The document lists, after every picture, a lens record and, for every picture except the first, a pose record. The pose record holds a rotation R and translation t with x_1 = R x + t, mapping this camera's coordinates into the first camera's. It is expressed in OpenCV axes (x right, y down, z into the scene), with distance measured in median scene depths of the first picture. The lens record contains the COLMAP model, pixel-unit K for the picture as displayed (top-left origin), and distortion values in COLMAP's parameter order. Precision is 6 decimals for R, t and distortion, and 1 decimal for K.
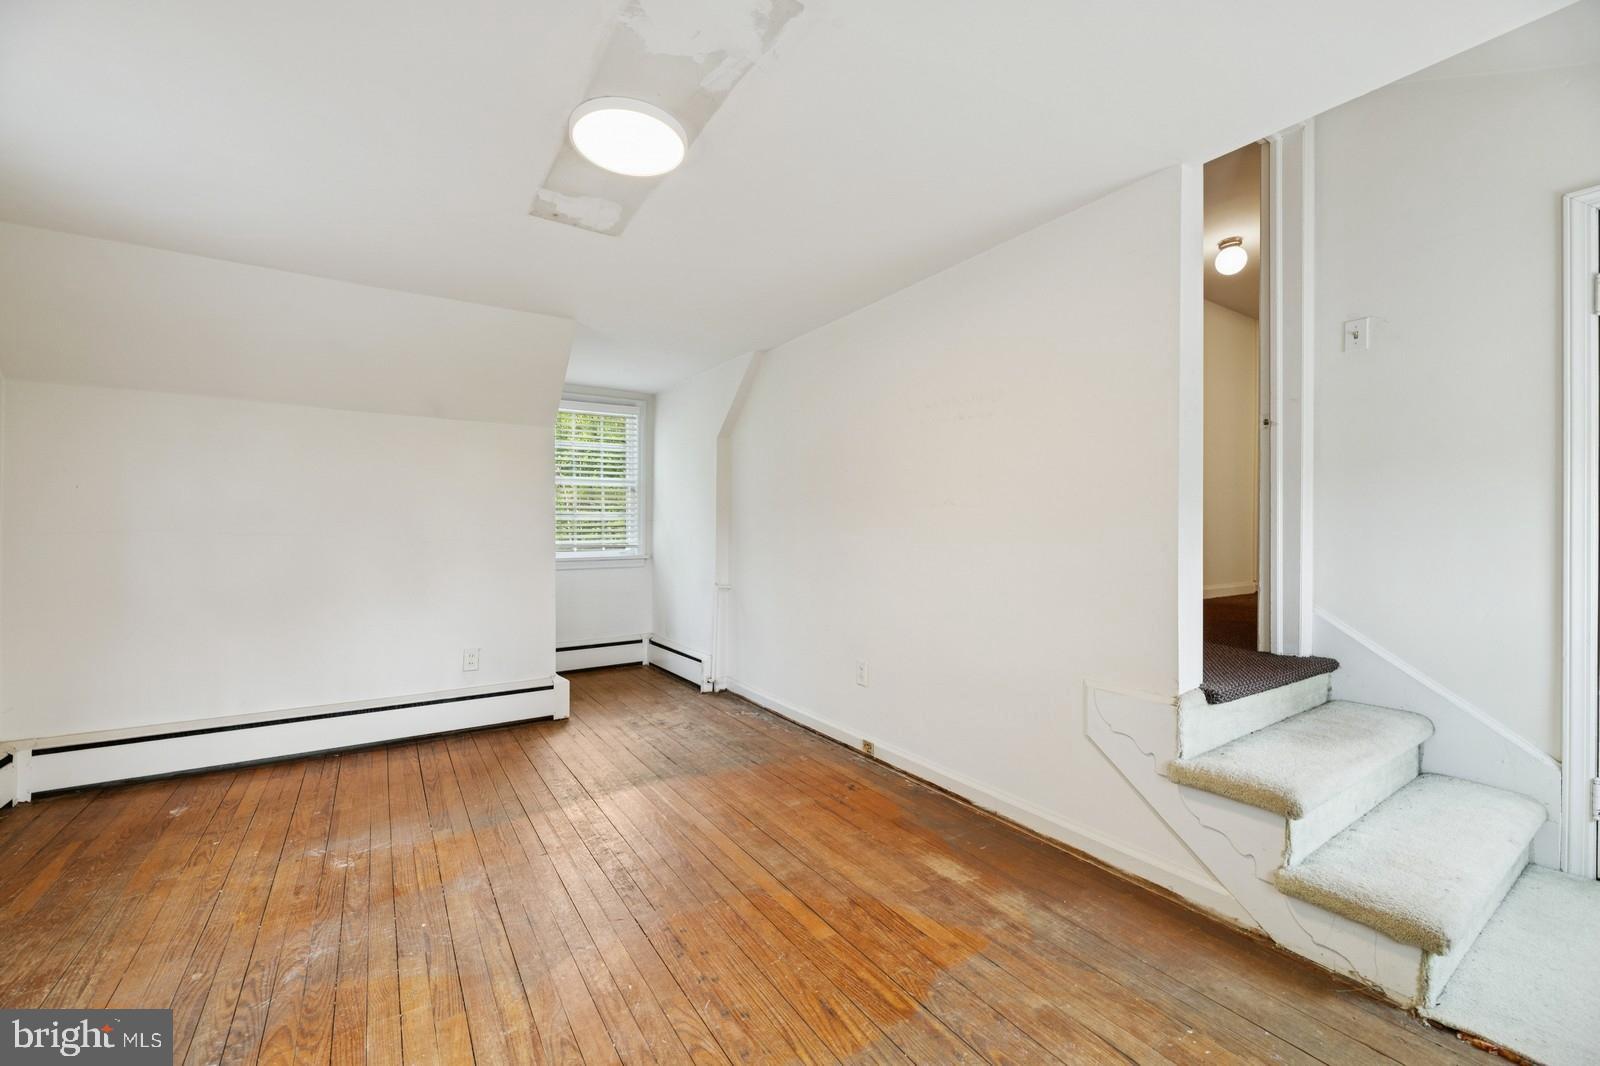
lens RADIAL K [[653.0, 0, 800.0], [0, 653.0, 533.0], [0, 0, 1]] dist [-0.000733, -0.000292]
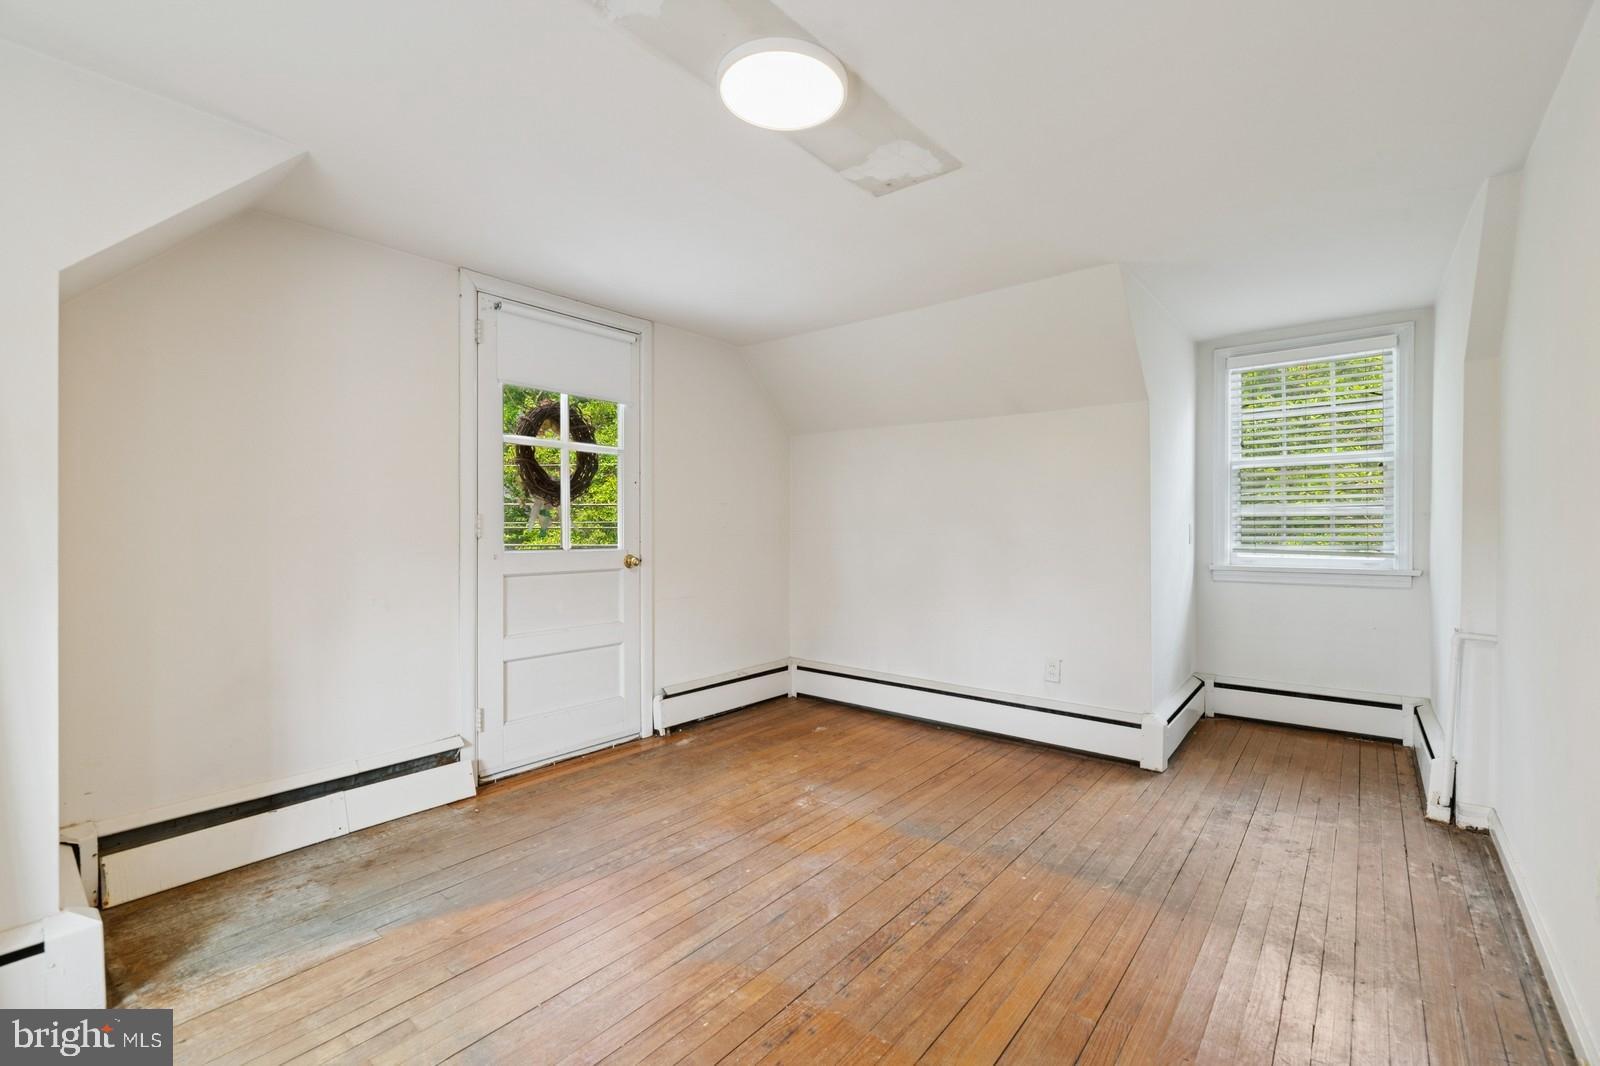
lens RADIAL K [[684.0, 0, 800.0], [0, 684.0, 533.0], [0, 0, 1]] dist [0.000942, -0.000054]
pose [[0.296851, 0.011593, -0.954854, 0.379419], [-0.006217, 0.999929, 0.010208, -0.008571], [0.954904, 0.002906, 0.296901, 0.453019]]
